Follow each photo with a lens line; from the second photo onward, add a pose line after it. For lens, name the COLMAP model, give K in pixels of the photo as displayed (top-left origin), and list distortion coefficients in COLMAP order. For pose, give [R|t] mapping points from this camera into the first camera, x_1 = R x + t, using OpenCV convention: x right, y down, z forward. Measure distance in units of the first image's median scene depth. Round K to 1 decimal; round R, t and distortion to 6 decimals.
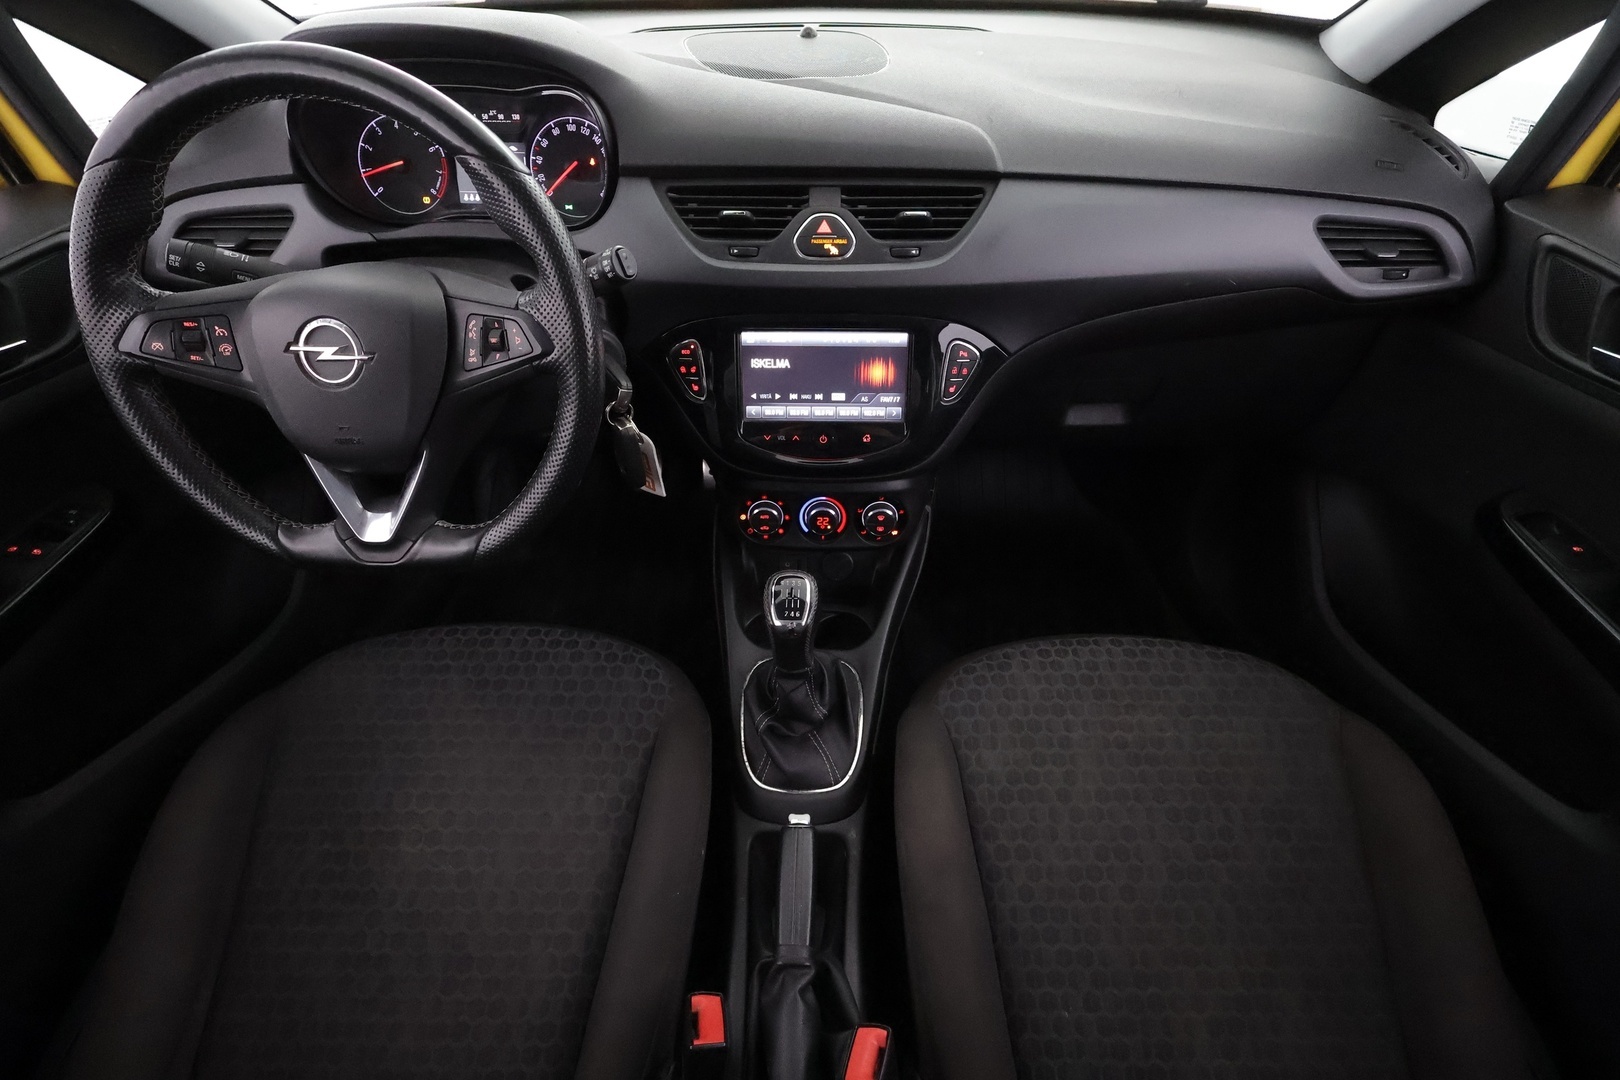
lens RADIAL K [[734.3, 0, 798.2], [0, 734.3, 539.9], [0, 0, 1]] dist [0.003229, 0.000215]
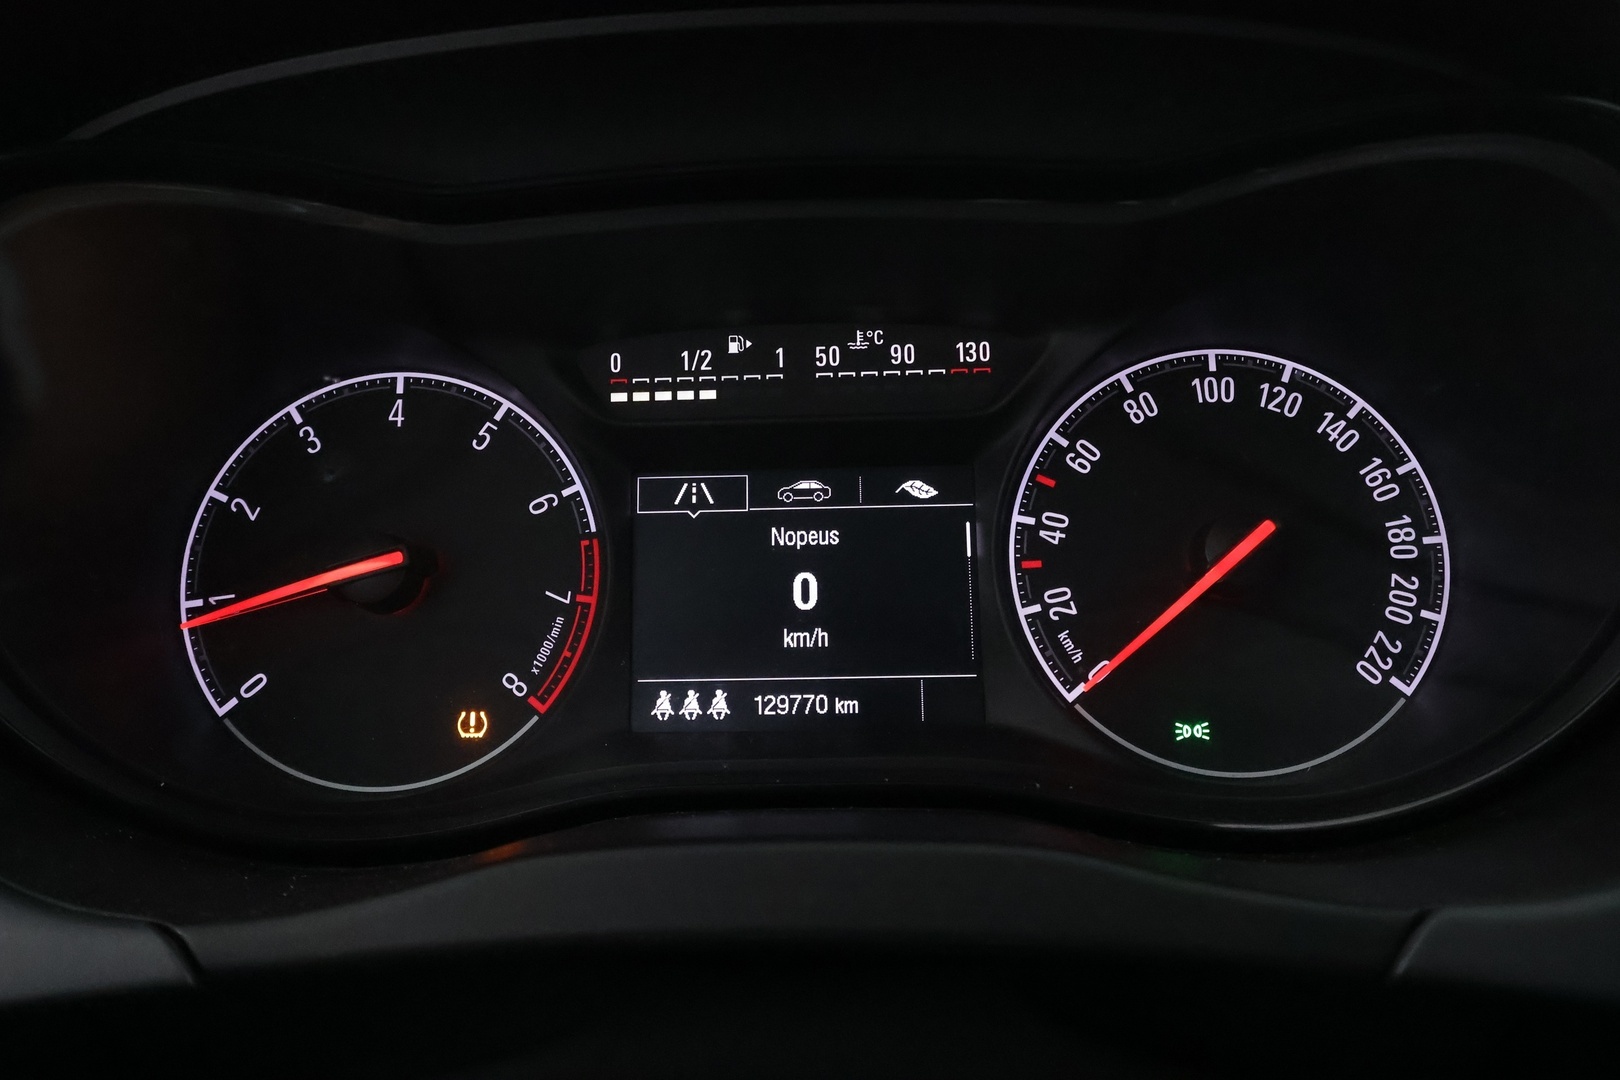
lens RADIAL K [[1295.8, 0, 809.4], [0, 1295.8, 536.1], [0, 0, 1]] dist [-0.032867, -0.000364]
pose [[0.999294, -0.031872, 0.019905, -0.427903], [0.037568, 0.836370, -0.546877, -0.315986], [0.000782, 0.547238, 0.836977, 0.692323]]
